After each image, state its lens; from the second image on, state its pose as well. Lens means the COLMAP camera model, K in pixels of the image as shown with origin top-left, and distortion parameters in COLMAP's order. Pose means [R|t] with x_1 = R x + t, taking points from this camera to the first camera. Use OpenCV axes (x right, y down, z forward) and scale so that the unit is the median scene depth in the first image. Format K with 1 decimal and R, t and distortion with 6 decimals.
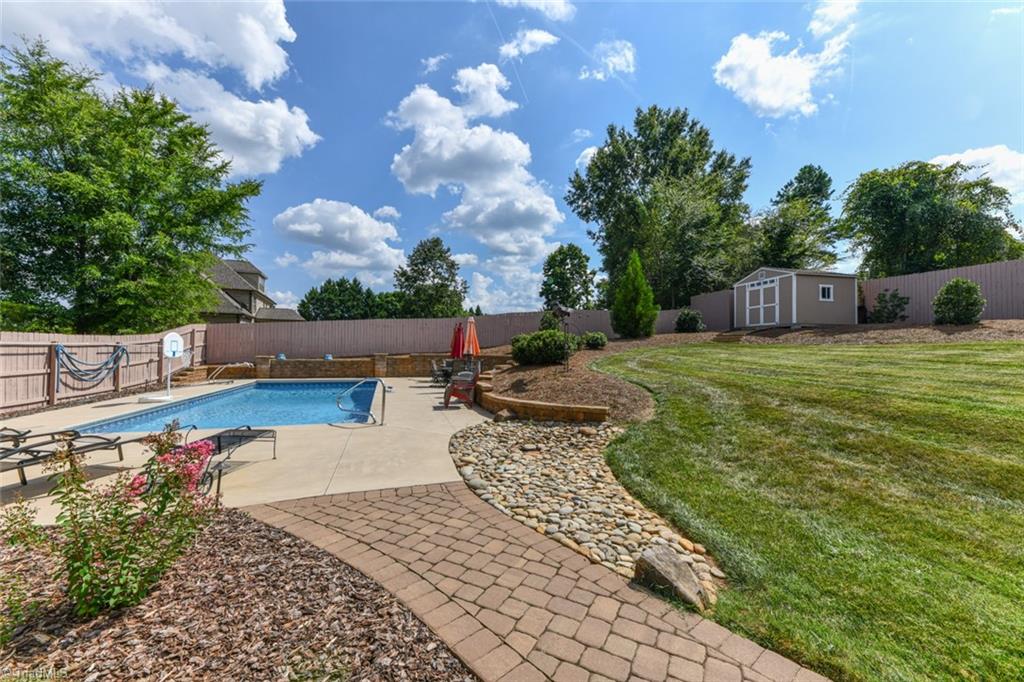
lens RADIAL K [[403.3, 0, 515.0], [0, 403.3, 349.6], [0, 0, 1]] dist [0.019812, -0.007927]
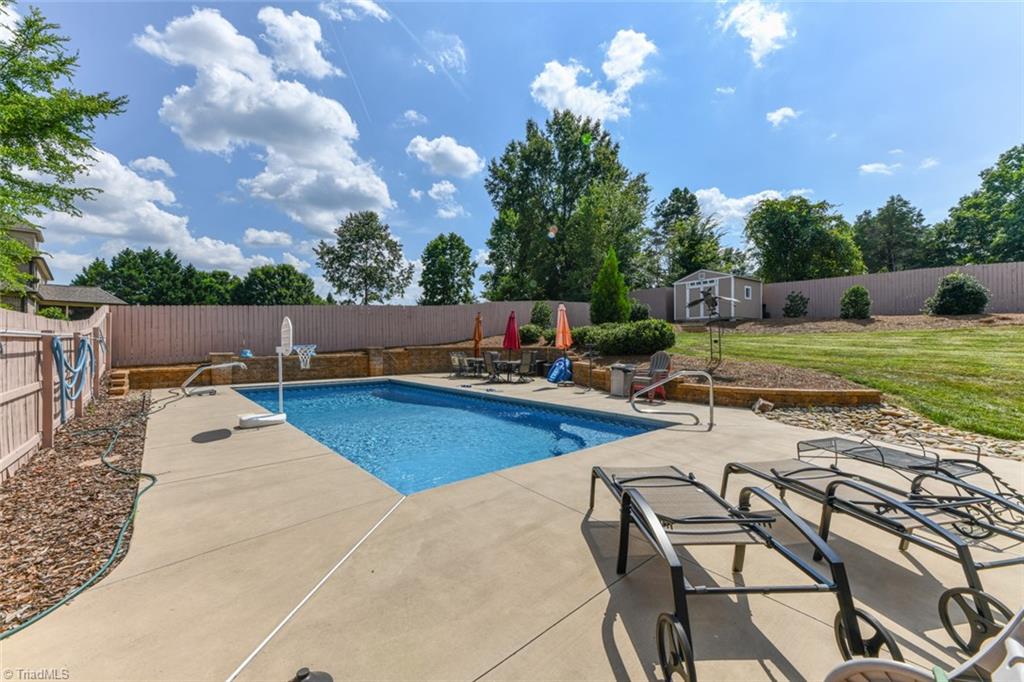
lens RADIAL K [[408.4, 0, 512.8], [0, 408.4, 345.3], [0, 0, 1]] dist [0.030156, -0.009365]
pose [[0.917517, -0.014250, 0.397442, -0.219611], [0.011692, 0.999892, 0.008859, 0.001191], [-0.397525, -0.003482, 0.917585, 0.066870]]
